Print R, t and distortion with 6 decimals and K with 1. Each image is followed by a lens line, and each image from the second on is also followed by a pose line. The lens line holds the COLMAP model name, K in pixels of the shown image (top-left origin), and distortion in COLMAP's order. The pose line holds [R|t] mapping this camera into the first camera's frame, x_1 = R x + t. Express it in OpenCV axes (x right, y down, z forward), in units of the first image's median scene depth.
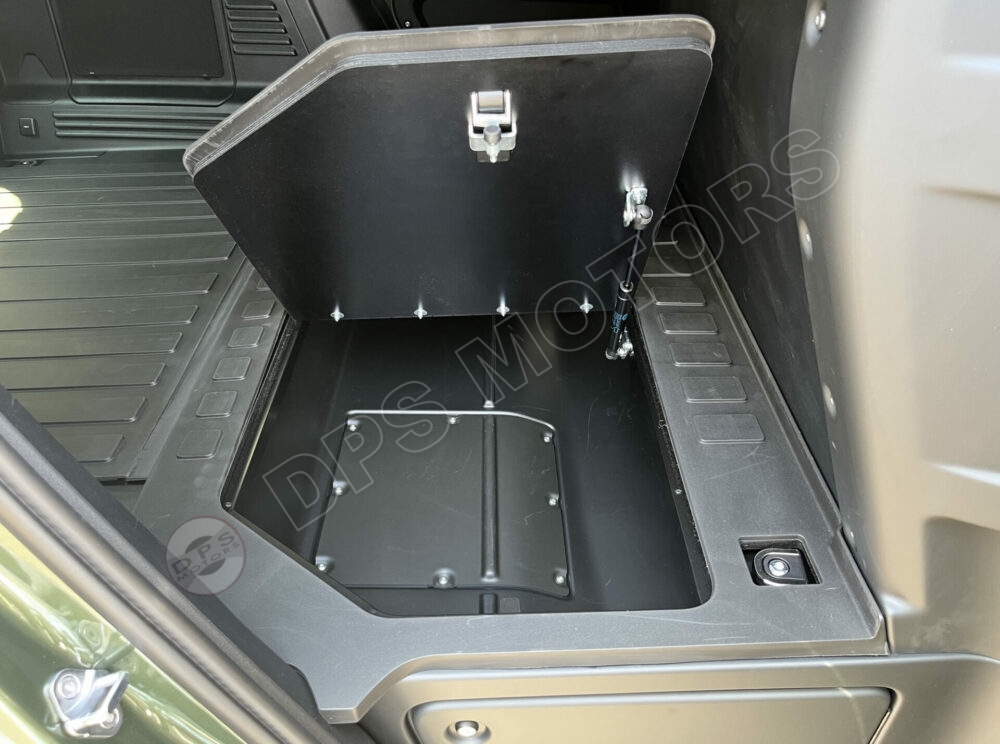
lens RADIAL K [[779.2, 0, 500.0], [0, 779.2, 372.0], [0, 0, 1]] dist [-0.001484, 0.006398]
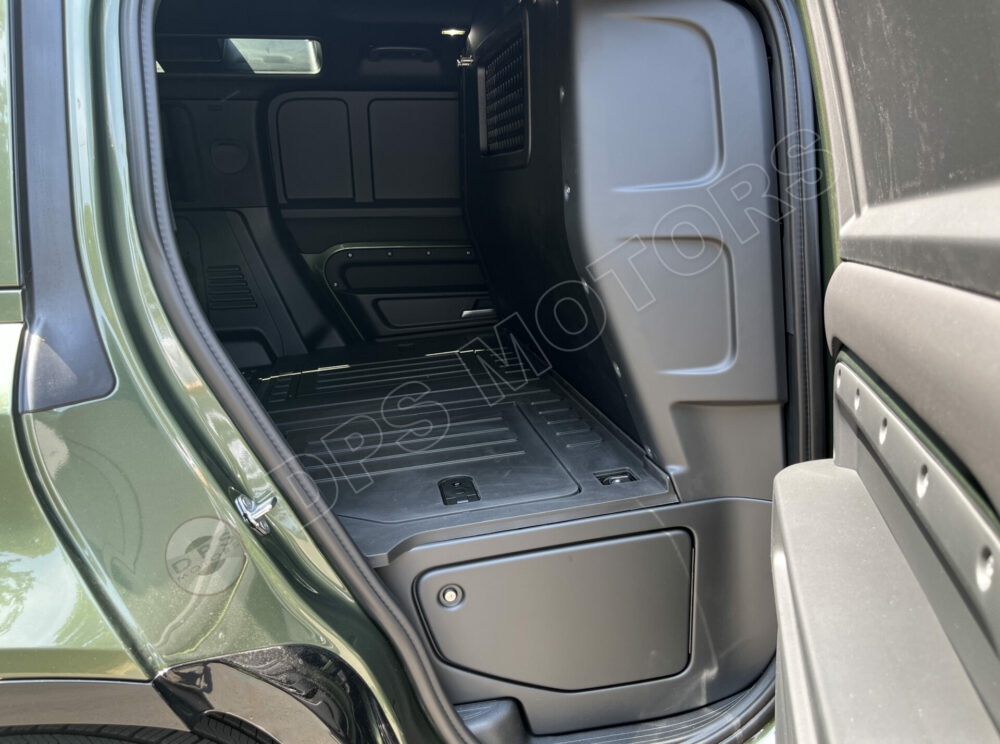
lens RADIAL K [[779.2, 0, 500.0], [0, 779.2, 372.0], [0, 0, 1]] dist [-0.001484, 0.006398]
pose [[0.983156, -0.080764, 0.163957, -0.182819], [0.138968, 0.912994, -0.383575, 0.726562], [-0.118713, 0.399899, 0.908839, -0.718769]]
